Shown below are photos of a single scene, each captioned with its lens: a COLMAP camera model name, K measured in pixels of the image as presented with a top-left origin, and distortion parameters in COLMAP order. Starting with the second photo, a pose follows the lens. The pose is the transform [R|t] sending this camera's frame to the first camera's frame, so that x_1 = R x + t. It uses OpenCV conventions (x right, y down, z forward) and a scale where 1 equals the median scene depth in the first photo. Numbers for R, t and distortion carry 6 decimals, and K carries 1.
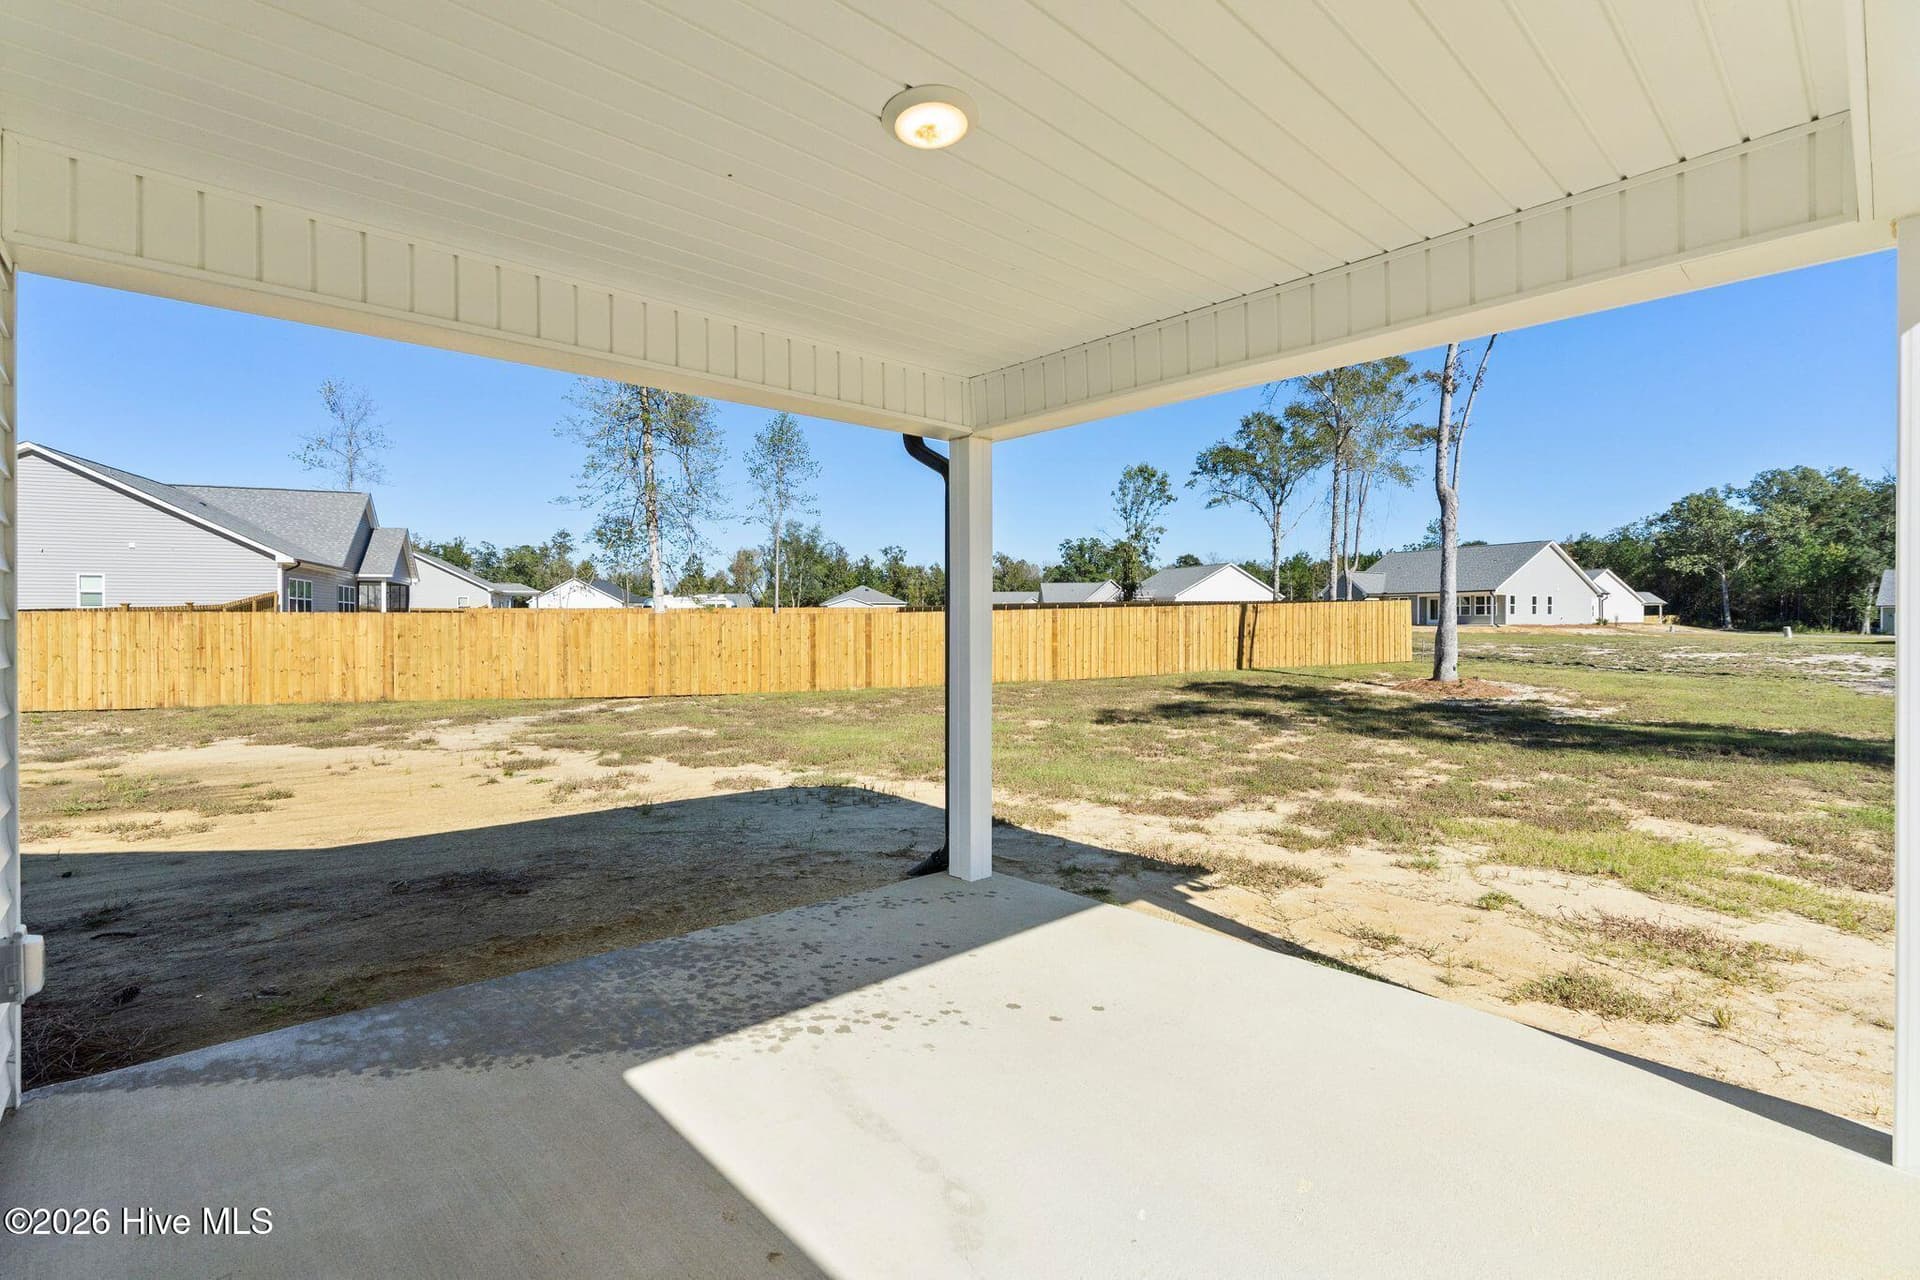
lens RADIAL K [[873.9, 0, 935.8], [0, 873.9, 632.2], [0, 0, 1]] dist [-0.009982, 0.003979]
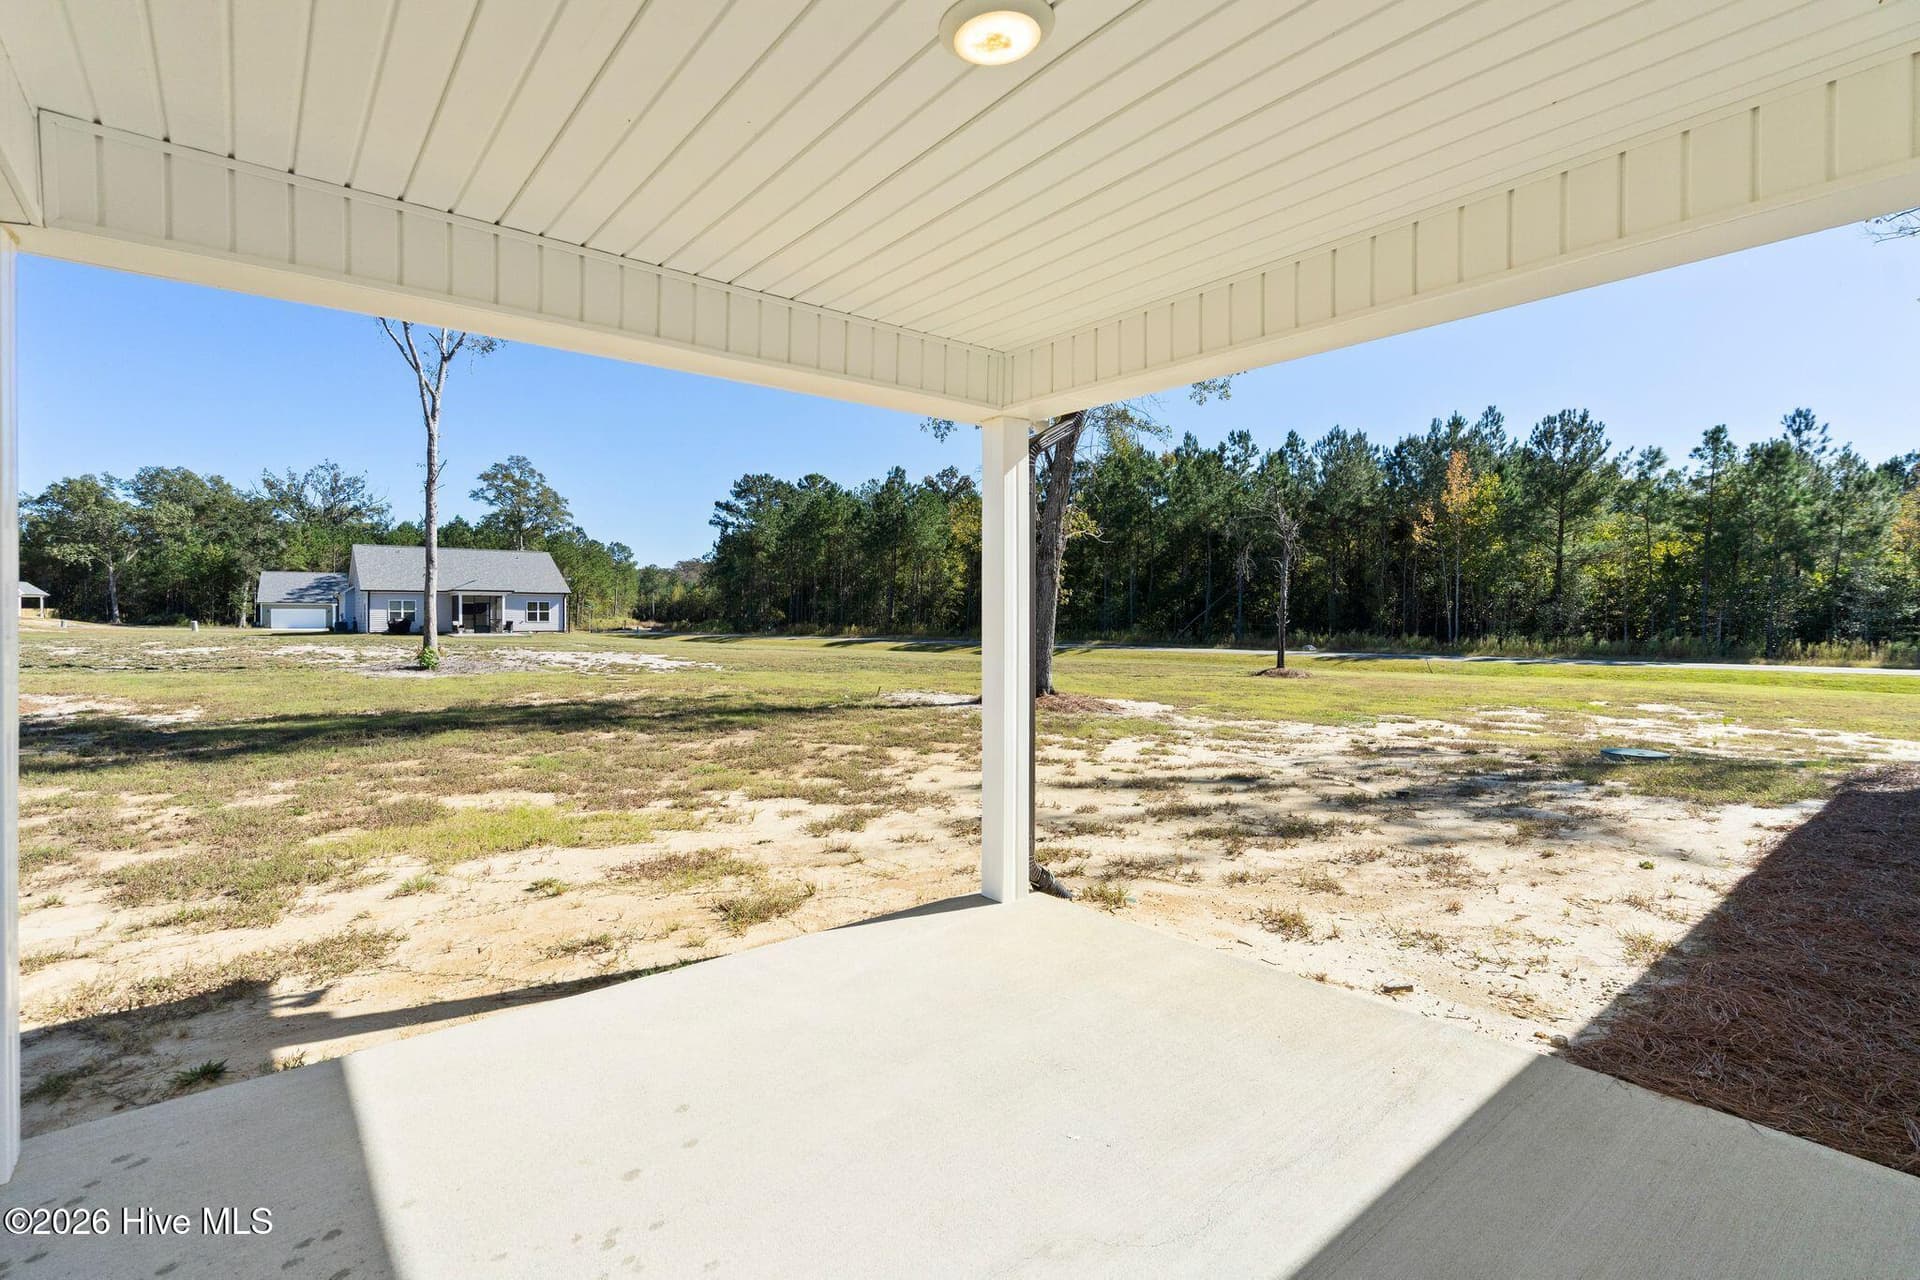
lens RADIAL K [[873.9, 0, 961.5], [0, 873.9, 631.8], [0, 0, 1]] dist [-0.009982, 0.003979]
pose [[0.042720, -0.015616, 0.998965, -0.087266], [0.009389, 0.999840, 0.015228, -0.002309], [-0.999043, 0.008729, 0.042860, 0.103481]]
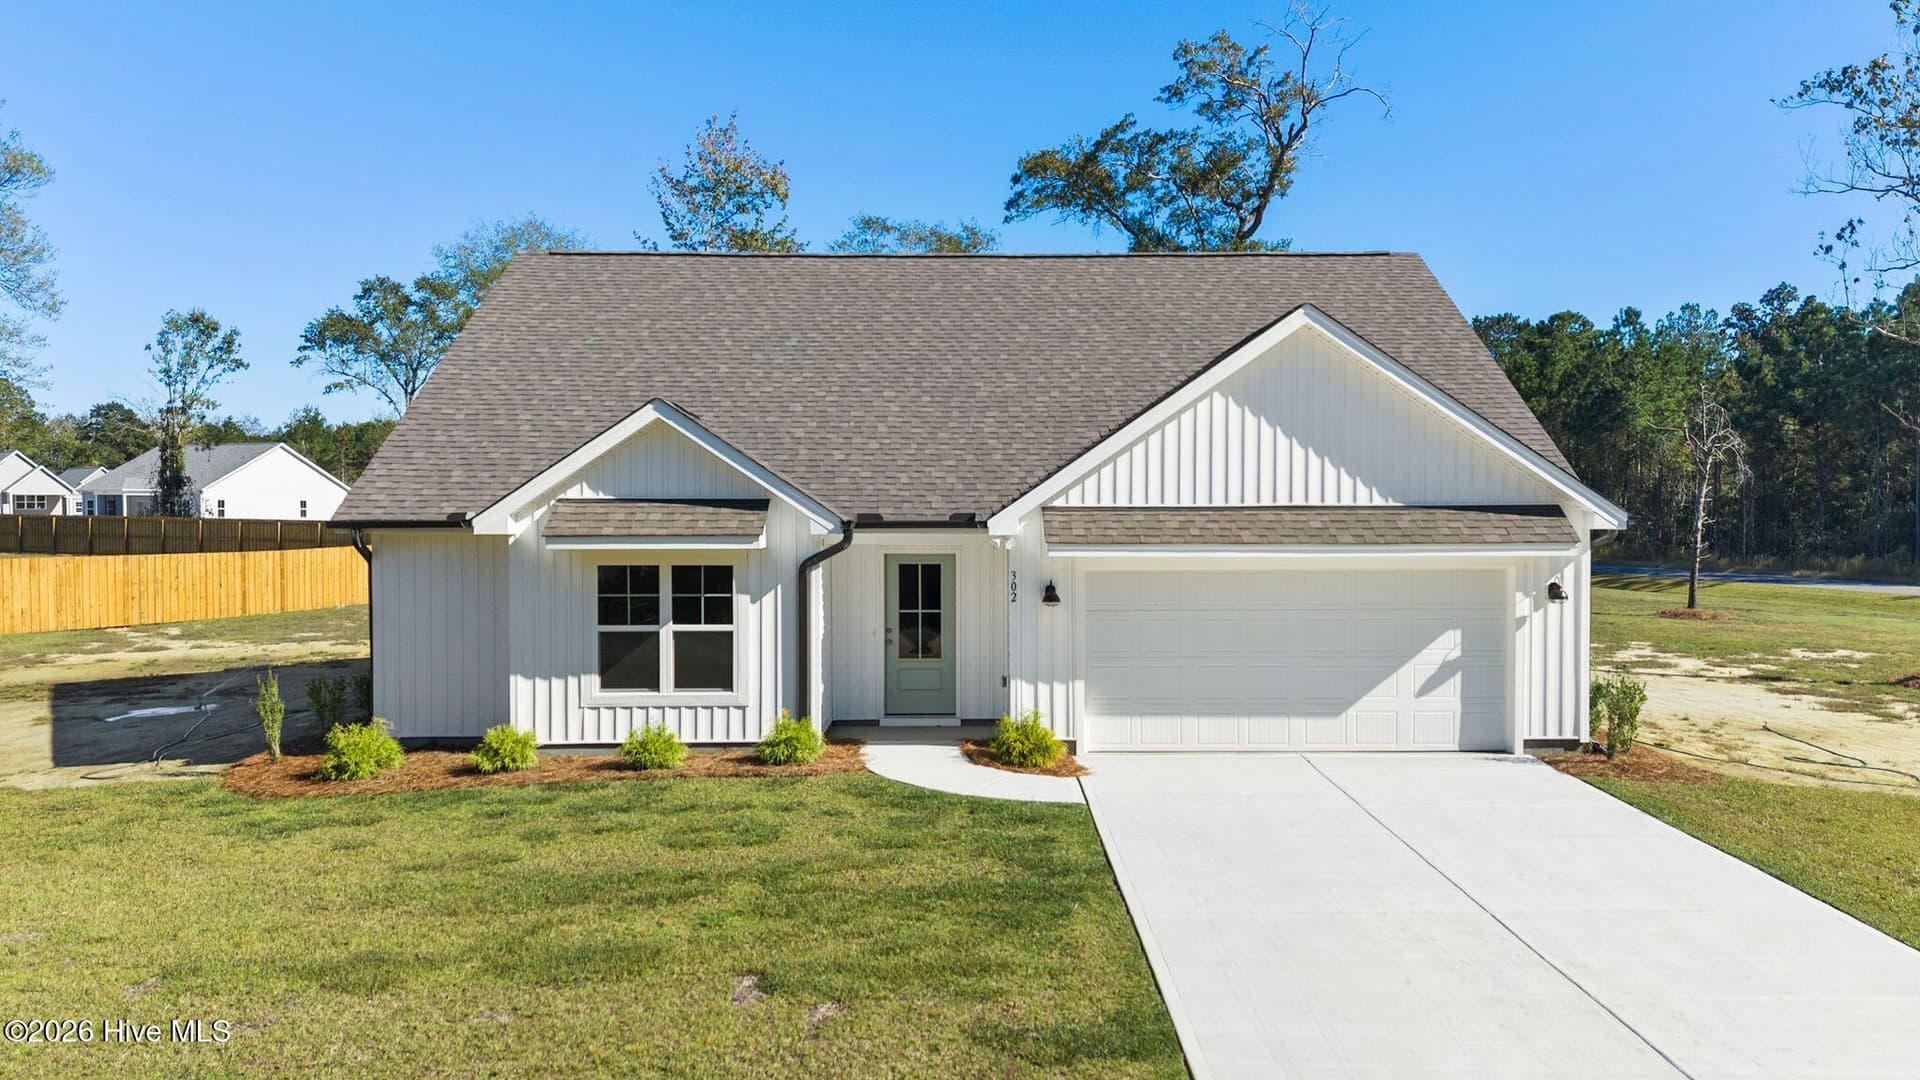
lens RADIAL K [[1561.2, 0, 952.5], [0, 1561.2, 545.5], [0, 0, 1]] dist [0.050265, -0.041800]
pose [[0.679410, -0.015931, 0.733586, -1.103577], [0.008695, 0.999869, 0.013661, -0.053054], [-0.733708, -0.002903, 0.679459, -1.233368]]
